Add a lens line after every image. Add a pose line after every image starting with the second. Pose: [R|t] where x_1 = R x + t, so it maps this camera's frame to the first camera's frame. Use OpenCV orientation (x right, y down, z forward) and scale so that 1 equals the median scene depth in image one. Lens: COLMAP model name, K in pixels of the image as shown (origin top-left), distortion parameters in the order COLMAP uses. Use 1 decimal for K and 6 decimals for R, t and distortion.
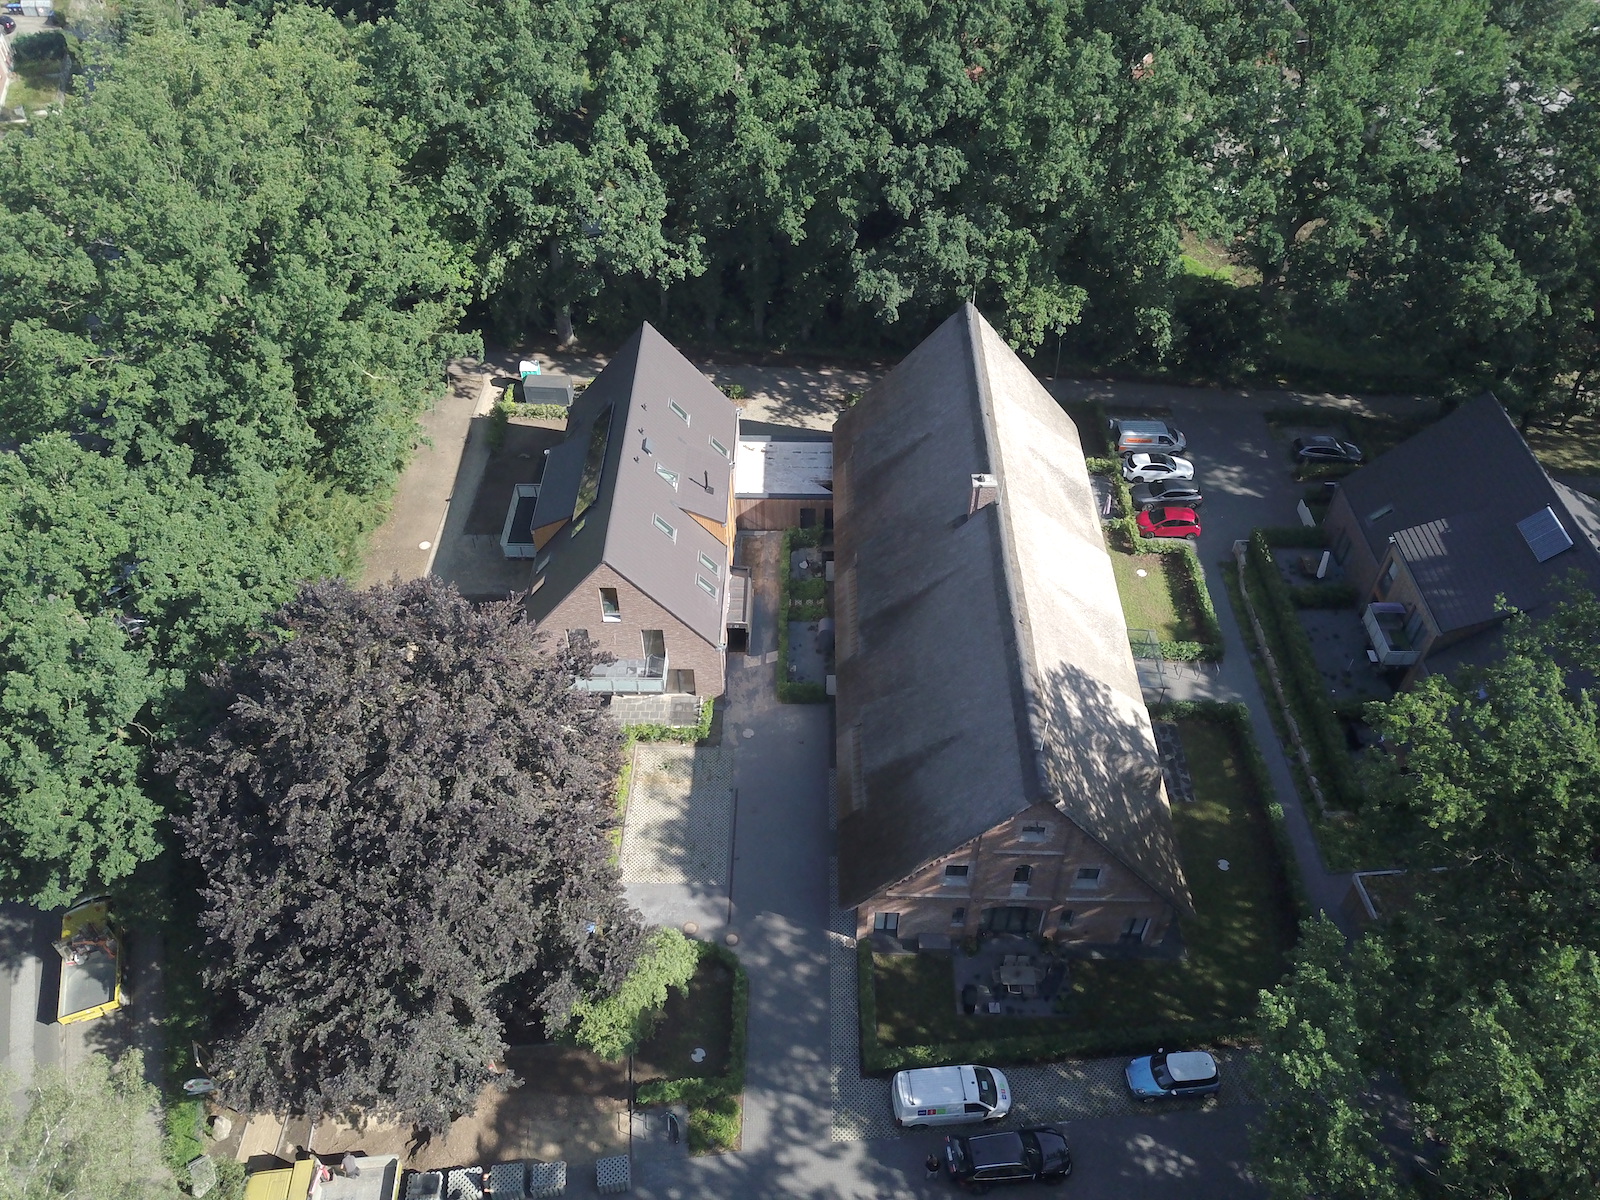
lens RADIAL K [[1225.4, 0, 800.0], [0, 1225.4, 600.0], [0, 0, 1]] dist [0.020530, -0.011062]
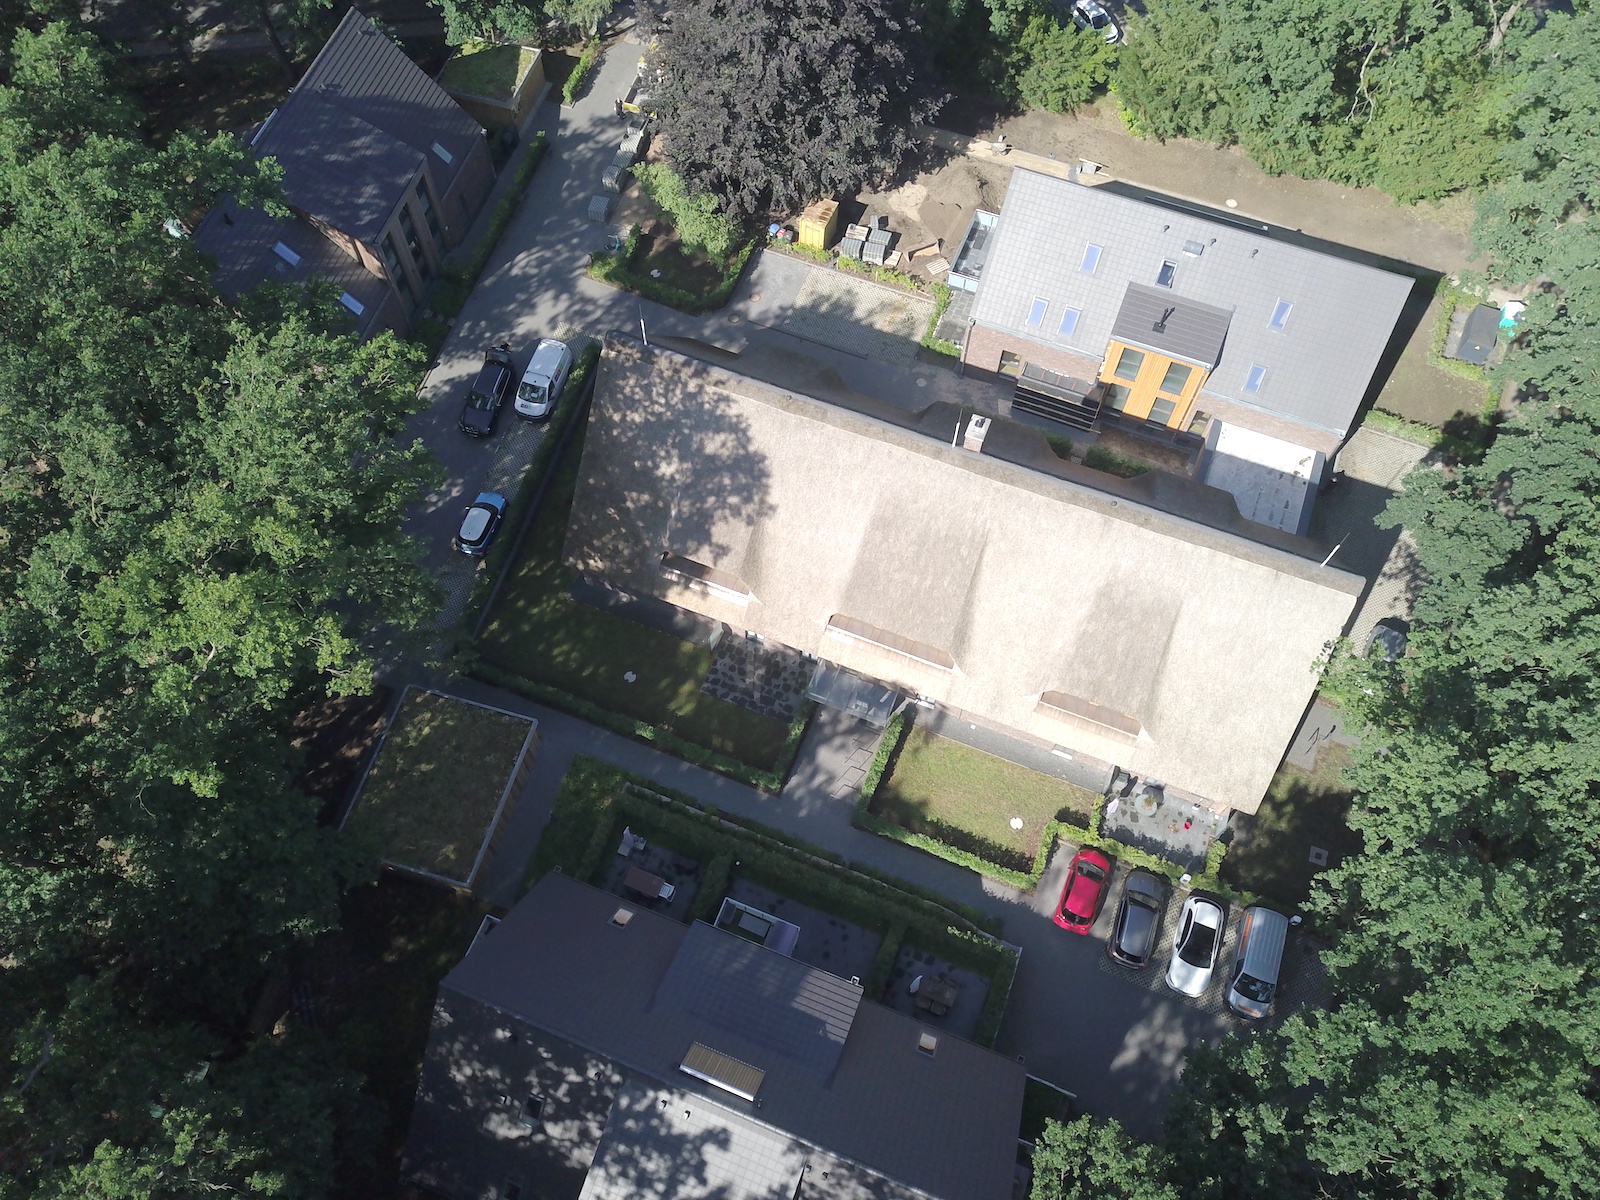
lens RADIAL K [[1240.9, 0, 802.8], [0, 1240.9, 589.6], [0, 0, 1]] dist [0.008244, 0.003093]
pose [[-0.357572, 0.820245, -0.446476, 0.636857], [-0.671187, 0.106704, 0.733569, -0.607118], [0.649347, 0.561972, 0.512383, 0.461868]]
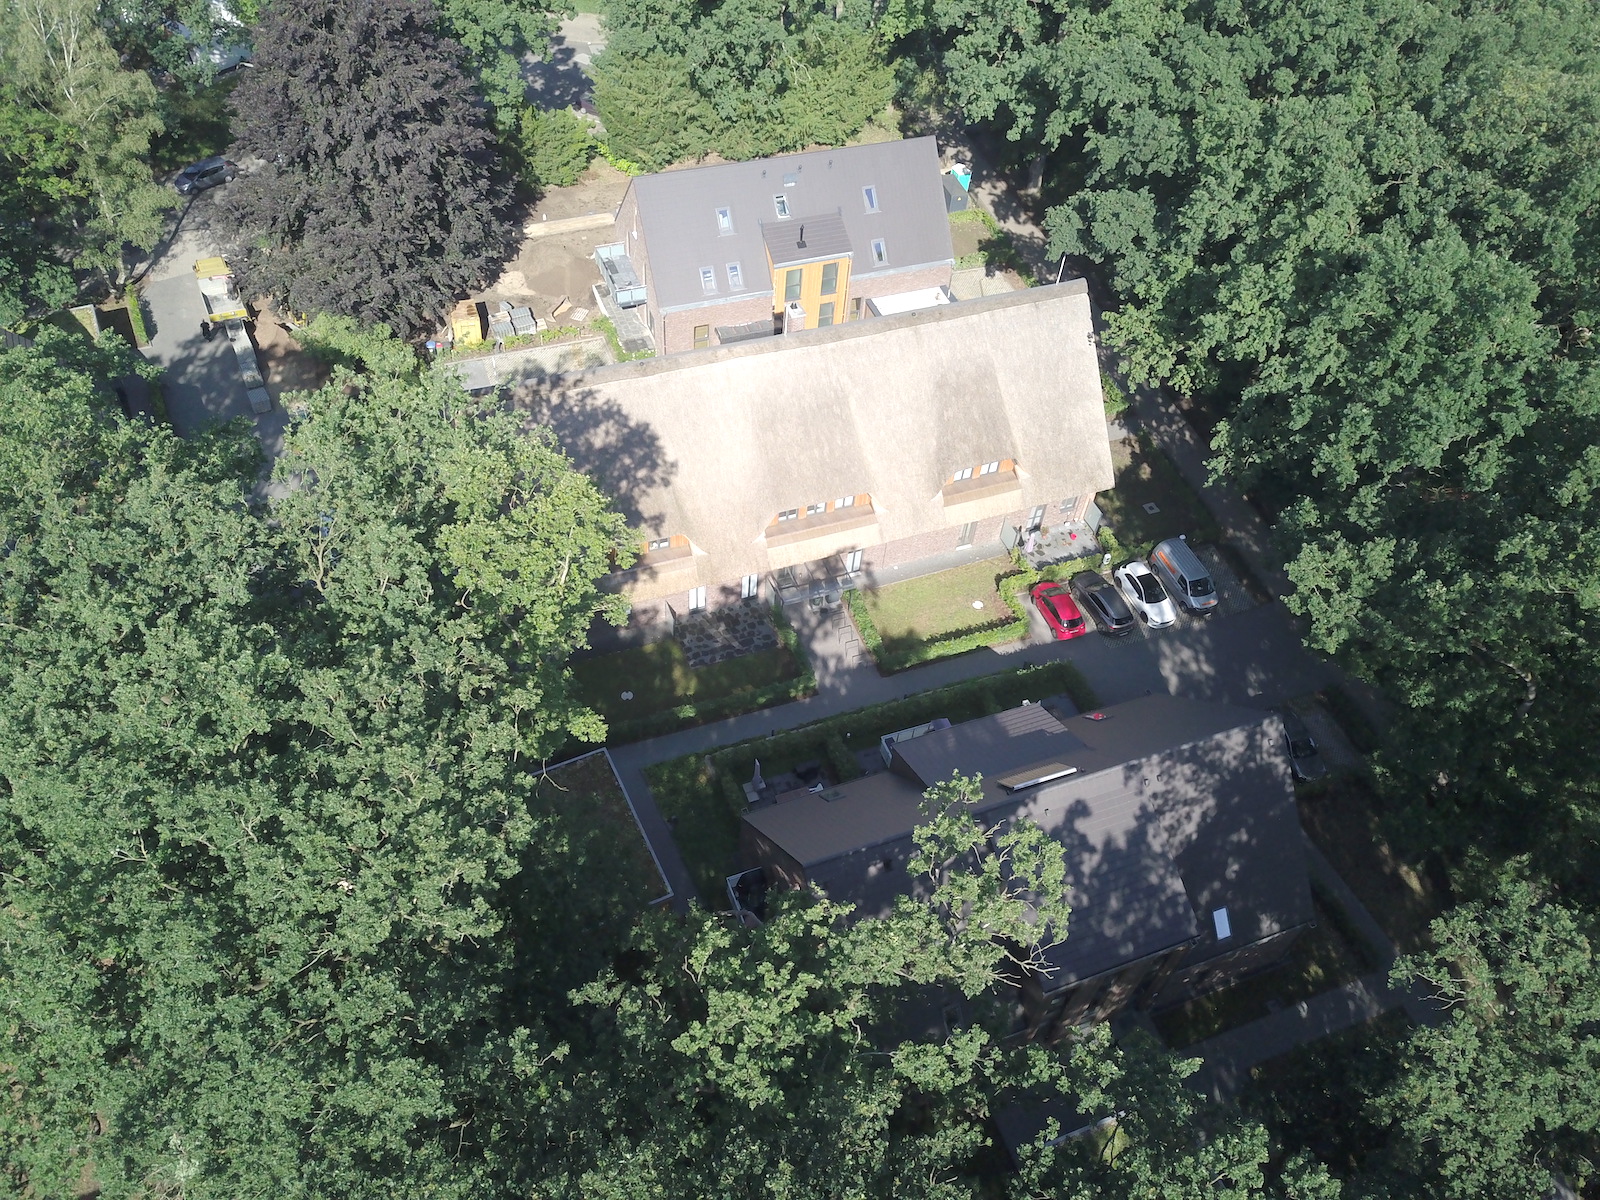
lens RADIAL K [[1225.4, 0, 800.0], [0, 1225.4, 600.0], [0, 0, 1]] dist [0.020530, -0.011062]
pose [[0.369906, 0.715038, -0.593204, 0.881387], [-0.703362, 0.632683, 0.324028, -0.261033], [0.607002, 0.297377, 0.736963, 0.254999]]
